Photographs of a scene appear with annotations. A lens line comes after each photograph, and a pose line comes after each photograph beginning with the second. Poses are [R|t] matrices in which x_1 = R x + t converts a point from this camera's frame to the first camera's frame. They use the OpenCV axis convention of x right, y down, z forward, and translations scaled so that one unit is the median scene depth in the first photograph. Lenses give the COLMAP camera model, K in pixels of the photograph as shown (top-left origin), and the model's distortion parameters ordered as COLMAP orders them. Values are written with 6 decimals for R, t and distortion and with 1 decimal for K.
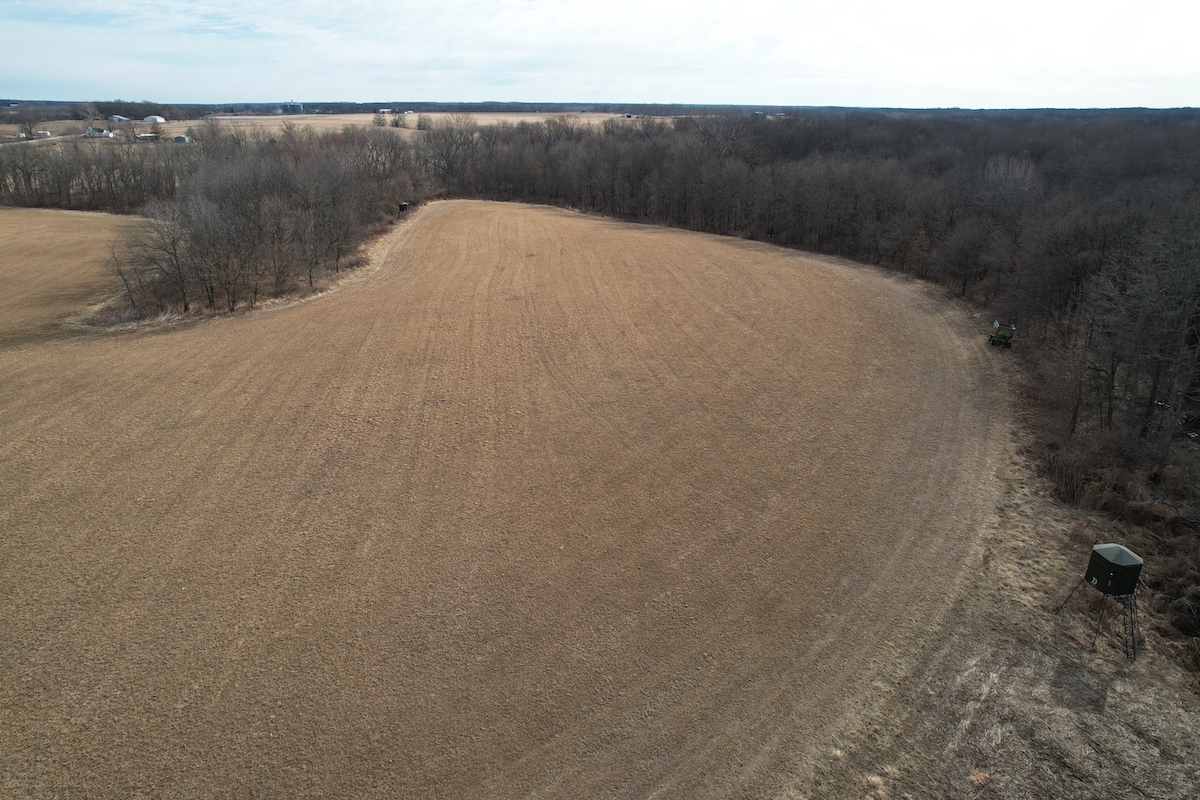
lens RADIAL K [[759.7, 0, 596.4], [0, 759.7, 404.9], [0, 0, 1]] dist [-0.067381, 0.054929]
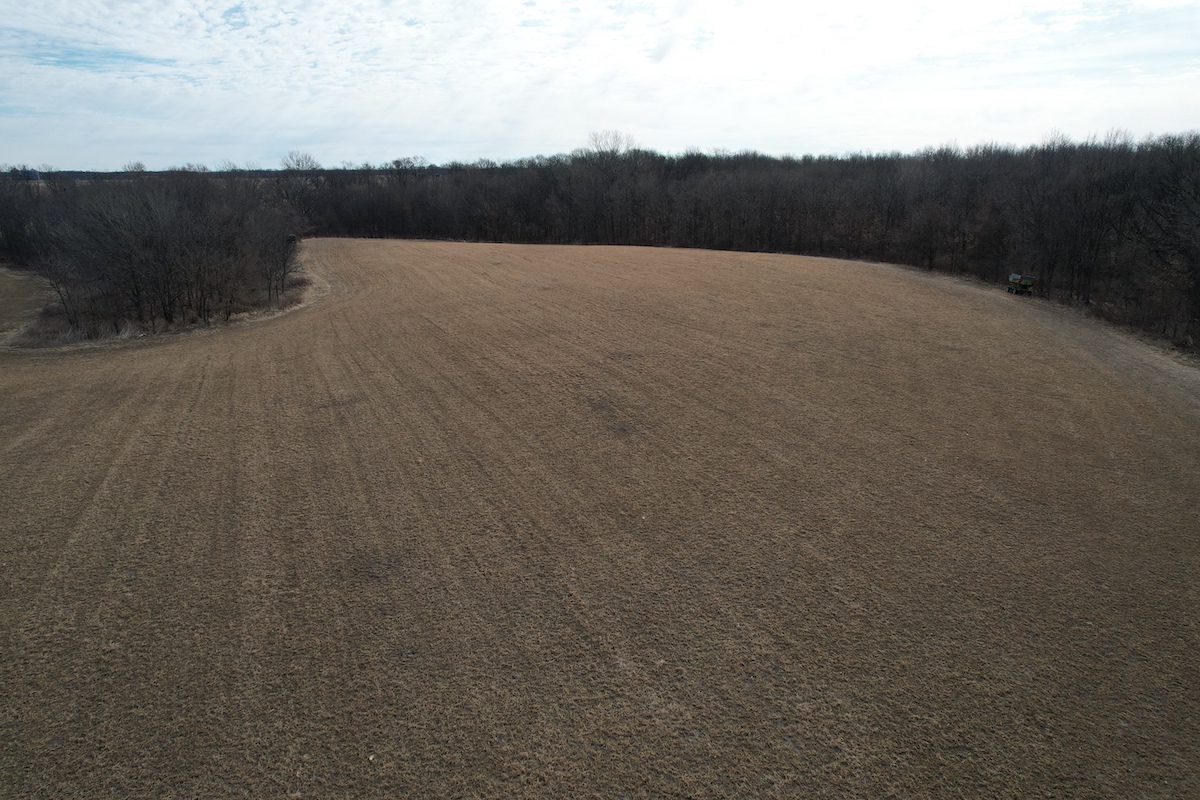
lens RADIAL K [[766.1, 0, 595.0], [0, 766.1, 400.1], [0, 0, 1]] dist [-0.084207, 0.078113]
pose [[0.961076, -0.091342, 0.260747, -0.227047], [0.113009, 0.991173, -0.069321, 0.049626], [-0.252113, 0.096090, 0.962915, 0.067400]]
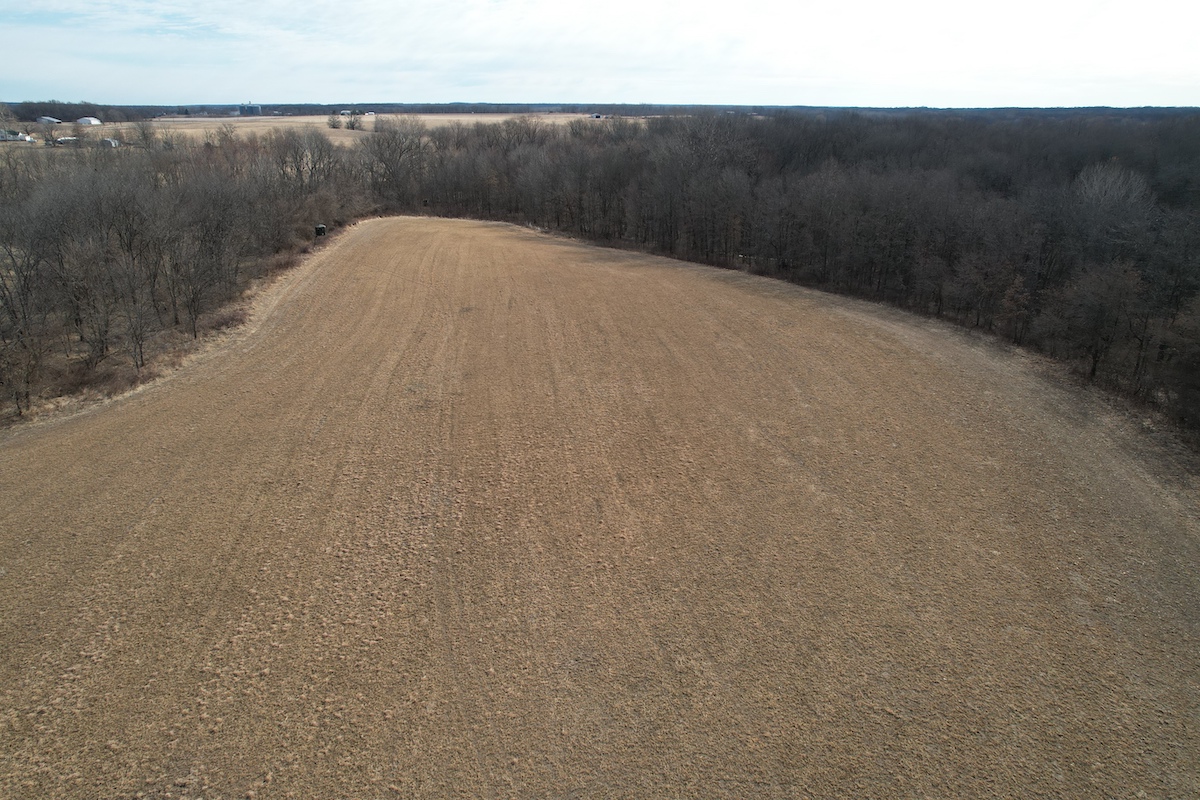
lens RADIAL K [[759.7, 0, 596.4], [0, 759.7, 404.9], [0, 0, 1]] dist [-0.067381, 0.054929]
pose [[0.999239, -0.016503, 0.035336, 0.009251], [0.016526, 0.999863, -0.000376, -0.101958], [-0.035325, 0.000960, 0.999375, 0.269195]]
